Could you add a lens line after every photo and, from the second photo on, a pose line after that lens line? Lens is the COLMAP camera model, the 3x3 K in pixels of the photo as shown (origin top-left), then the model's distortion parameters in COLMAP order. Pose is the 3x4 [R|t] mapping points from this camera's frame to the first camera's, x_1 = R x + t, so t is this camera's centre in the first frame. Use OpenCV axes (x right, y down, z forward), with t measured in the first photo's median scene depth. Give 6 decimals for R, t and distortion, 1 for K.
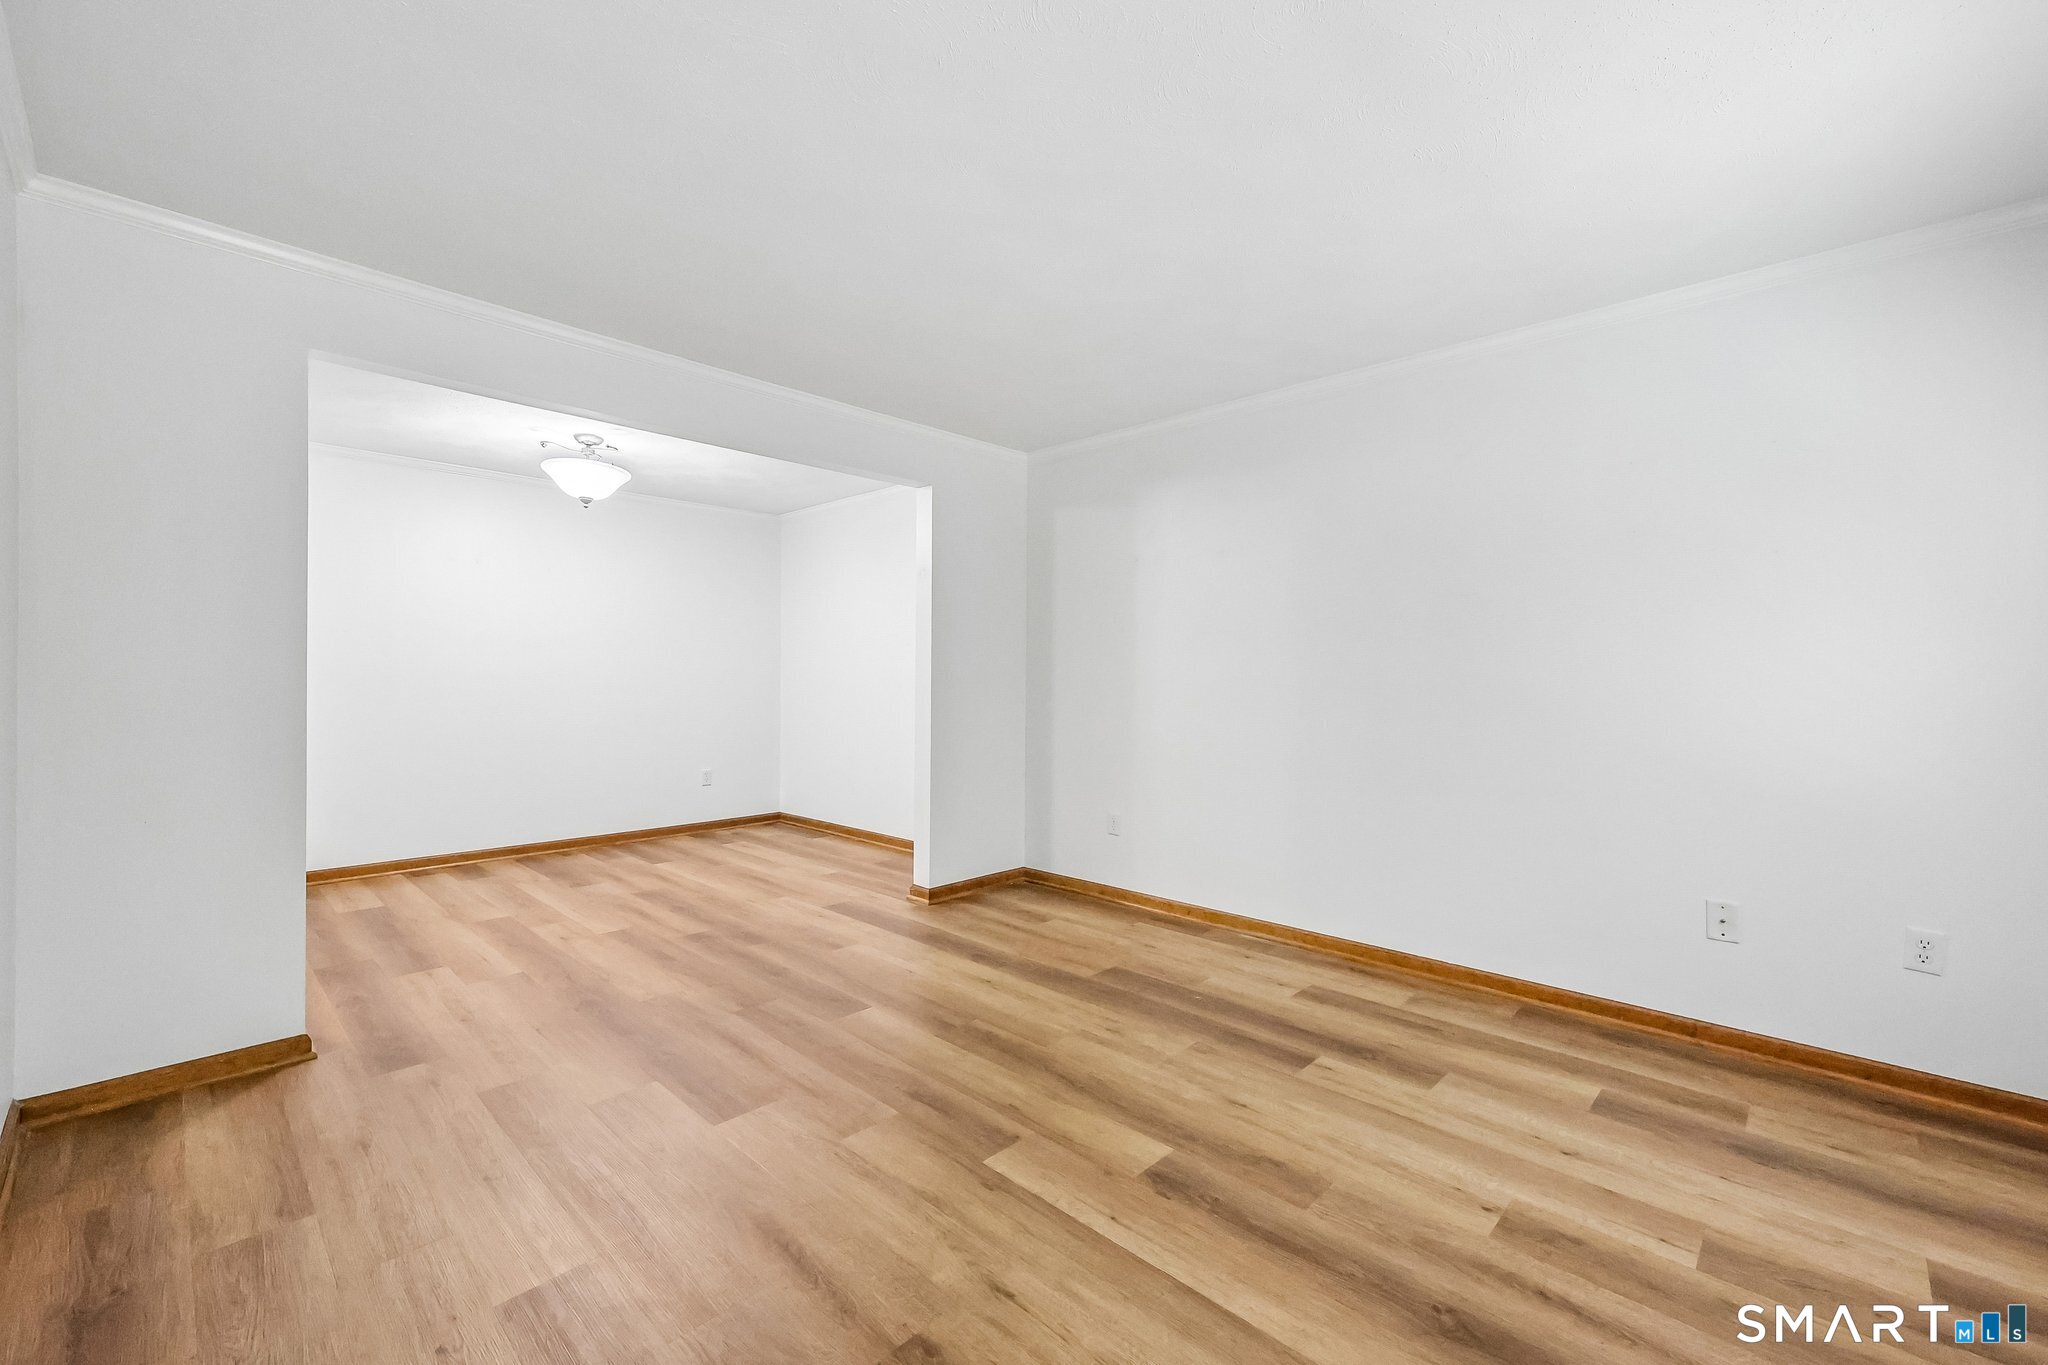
lens RADIAL K [[829.3, 0, 1041.0], [0, 829.3, 681.9], [0, 0, 1]] dist [0.010967, 0.000460]
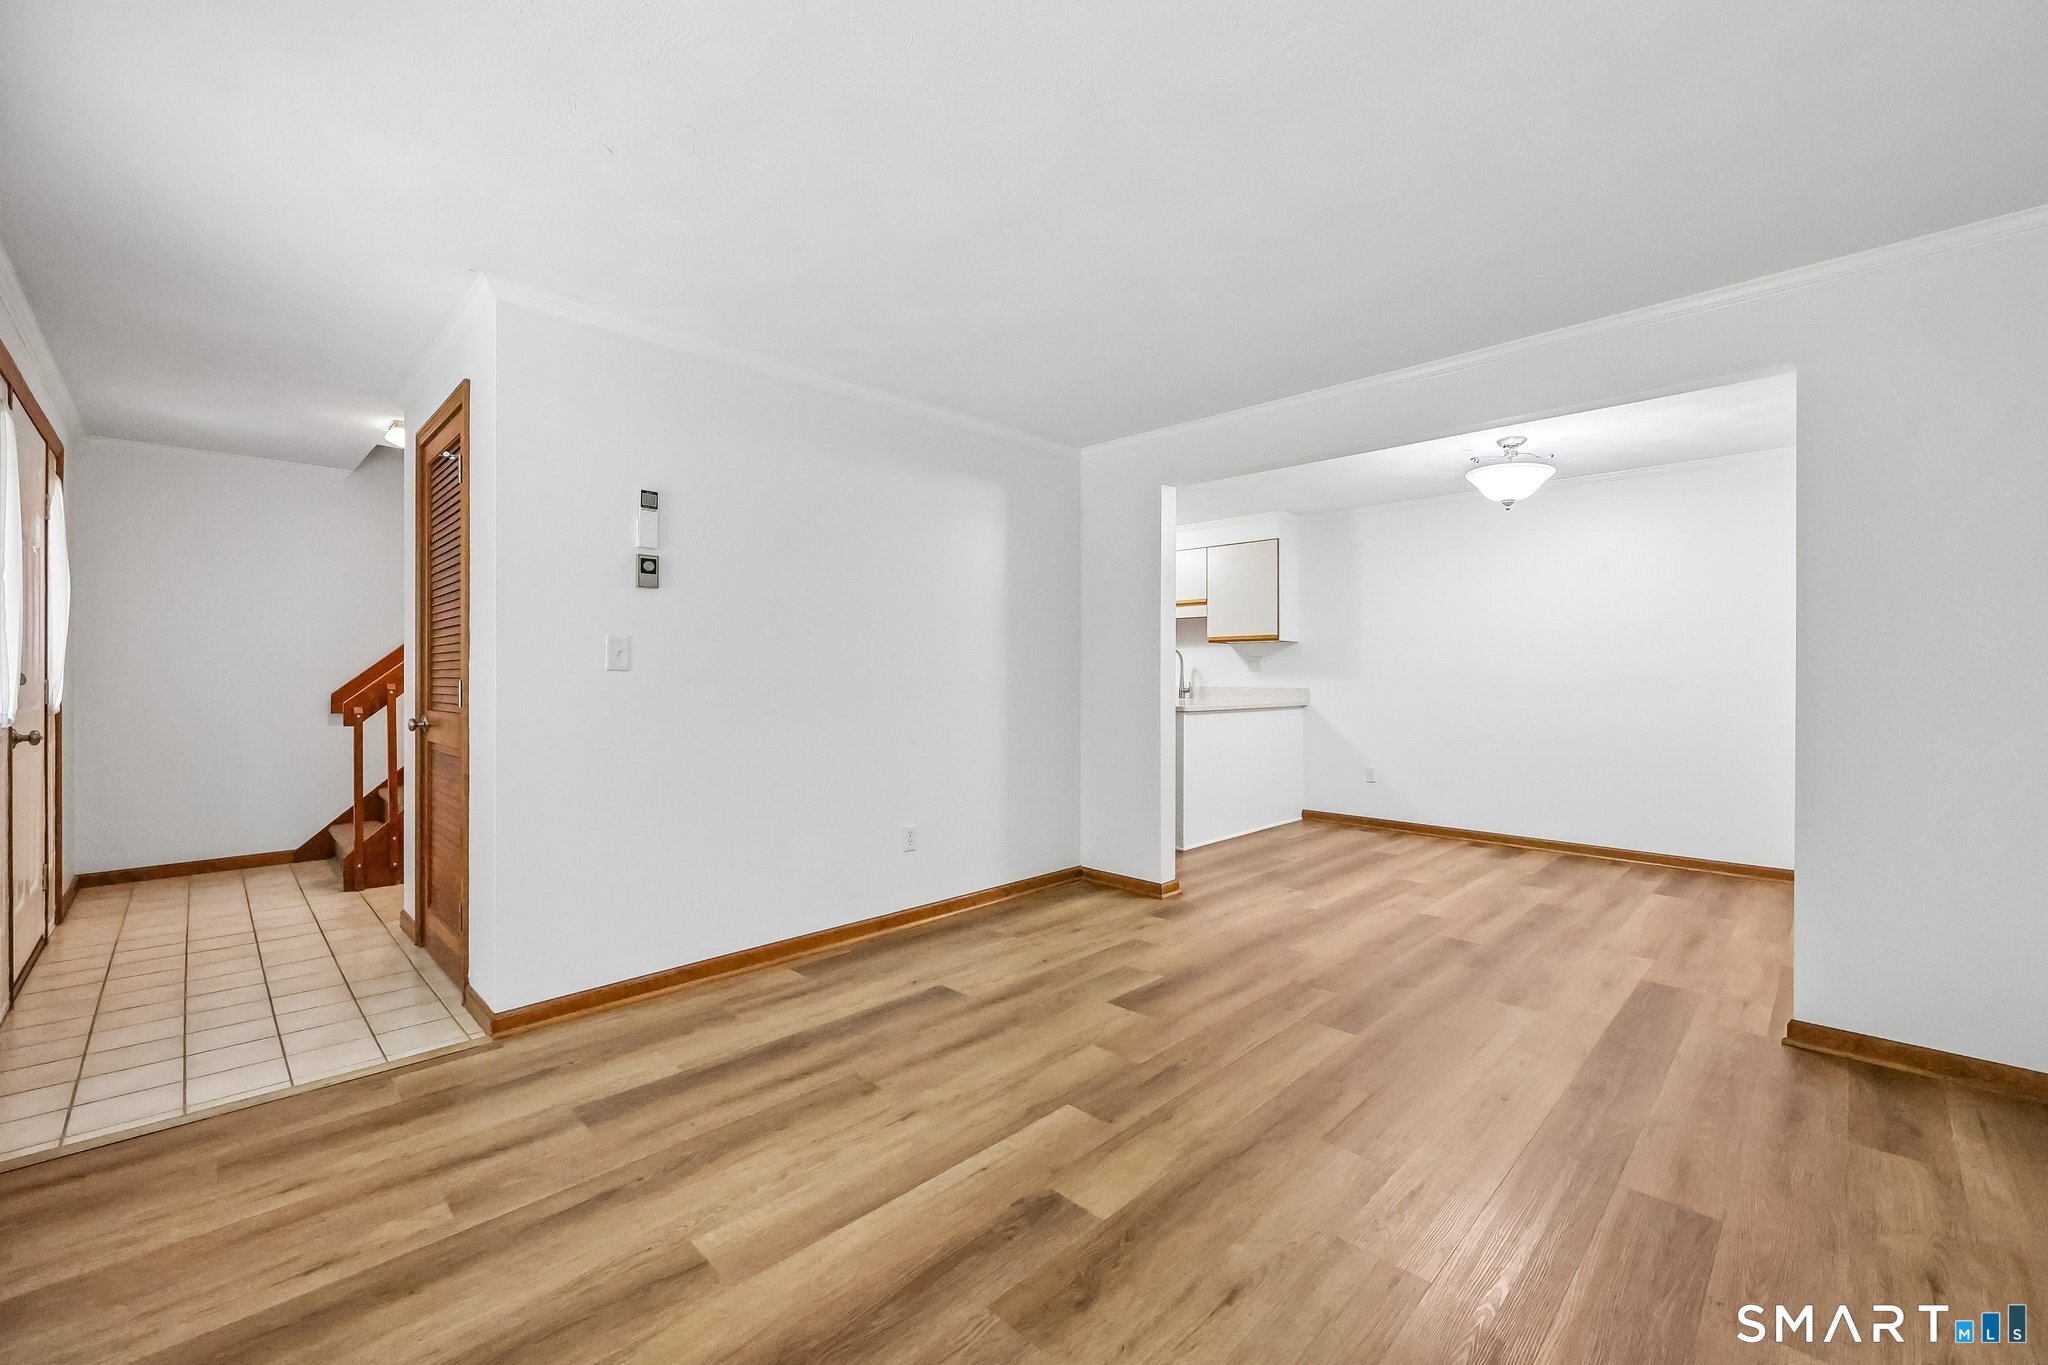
lens RADIAL K [[829.3, 0, 1033.4], [0, 829.3, 674.9], [0, 0, 1]] dist [0.010967, 0.000460]
pose [[-0.006290, -0.003793, -0.999973, 0.643355], [-0.004008, 0.999985, -0.003768, -0.001177], [0.999972, 0.003985, -0.006305, 0.581102]]
